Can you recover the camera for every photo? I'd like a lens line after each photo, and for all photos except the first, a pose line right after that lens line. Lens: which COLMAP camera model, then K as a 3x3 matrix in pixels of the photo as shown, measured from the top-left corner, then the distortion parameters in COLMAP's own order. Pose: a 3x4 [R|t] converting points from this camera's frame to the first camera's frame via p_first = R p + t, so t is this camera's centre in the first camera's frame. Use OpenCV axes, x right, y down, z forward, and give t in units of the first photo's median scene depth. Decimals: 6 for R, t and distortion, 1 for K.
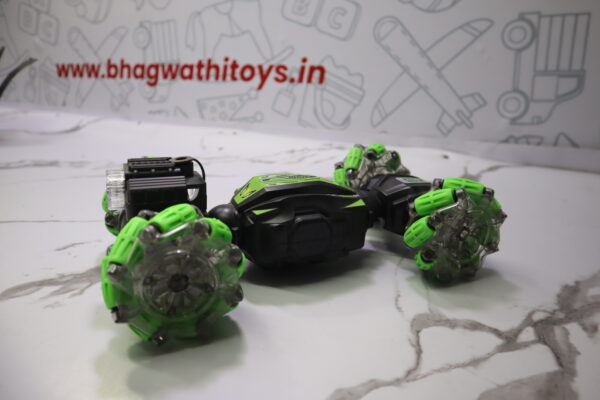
lens RADIAL K [[412.7, 0, 302.4], [0, 412.7, 198.9], [0, 0, 1]] dist [-0.123042, 0.073404]
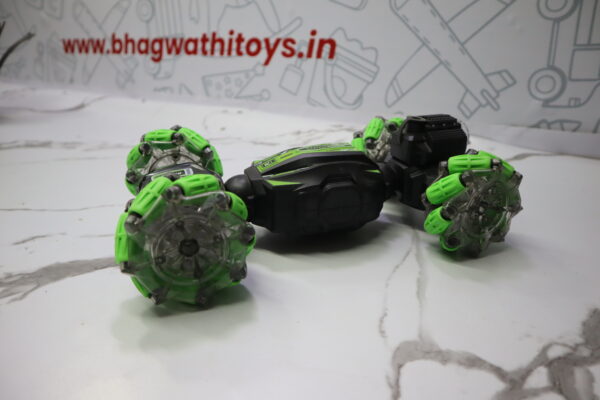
lens RADIAL K [[414.9, 0, 301.9], [0, 414.9, 202.5], [0, 0, 1]] dist [-0.142097, 0.088531]
pose [[0.997266, 0.024337, -0.069769, 0.056024], [-0.019995, 0.997859, 0.062271, -0.019742], [0.071135, -0.060706, 0.995618, 0.080001]]
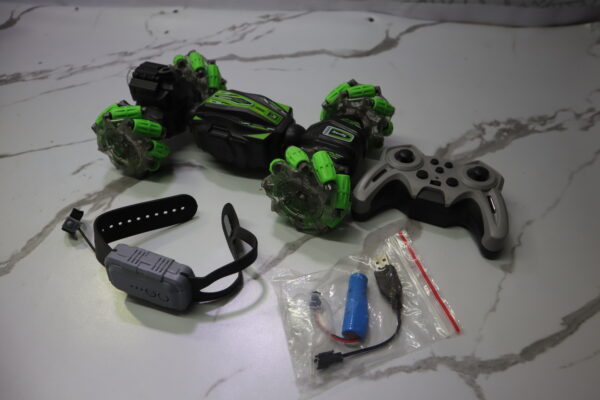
lens RADIAL K [[411.0, 0, 302.2], [0, 411.0, 200.8], [0, 0, 1]] dist [-0.125177, 0.071069]
pose [[0.986972, -0.150546, 0.056771, 0.027790], [0.112346, 0.897419, 0.426636, -0.147284], [-0.115176, -0.414700, 0.902640, -0.178432]]
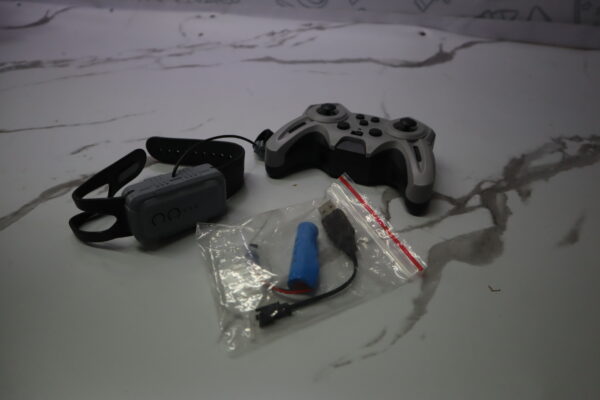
lens RADIAL K [[411.0, 0, 302.2], [0, 411.0, 200.8], [0, 0, 1]] dist [-0.125177, 0.071069]
pose [[0.997644, -0.062763, 0.027709, -0.004685], [0.051055, 0.948956, 0.311248, -0.032829], [-0.045830, -0.309100, 0.949925, -0.073959]]
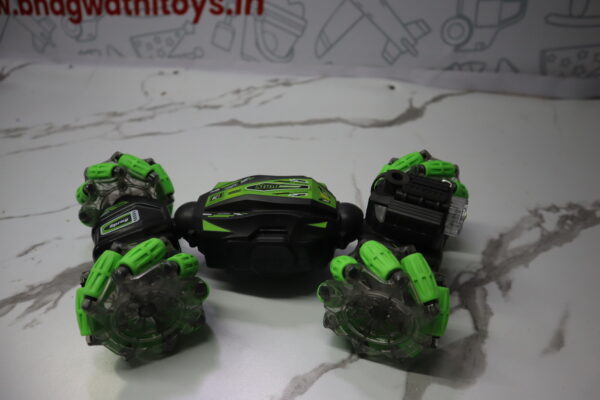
lens RADIAL K [[412.7, 0, 302.4], [0, 412.7, 198.9], [0, 0, 1]] dist [-0.123042, 0.073404]
pose [[0.991001, -0.106002, 0.081737, 0.022913], [0.081230, 0.961590, 0.262195, -0.119601], [-0.106391, -0.253196, 0.961547, -0.012641]]
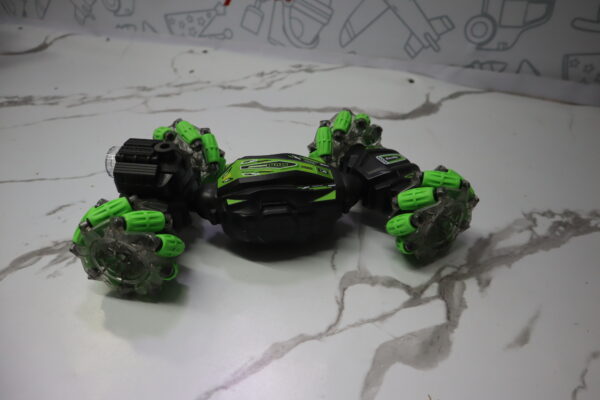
lens RADIAL K [[411.0, 0, 302.2], [0, 411.0, 200.8], [0, 0, 1]] dist [-0.125177, 0.071069]
pose [[0.999609, -0.024595, 0.013307, 0.058041], [0.019319, 0.951429, 0.307260, -0.133412], [-0.020218, -0.306883, 0.951532, -0.051484]]
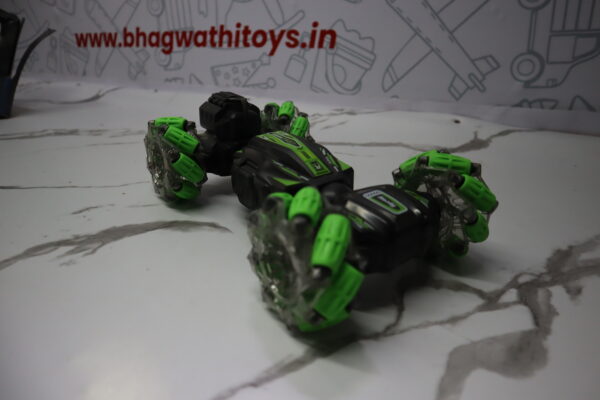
lens RADIAL K [[411.0, 0, 302.2], [0, 411.0, 200.8], [0, 0, 1]] dist [-0.125177, 0.071069]
pose [[0.998165, 0.001268, -0.060538, 0.035776], [0.004101, 0.996069, 0.088487, 0.000781], [0.060412, -0.088573, 0.994236, -0.016181]]
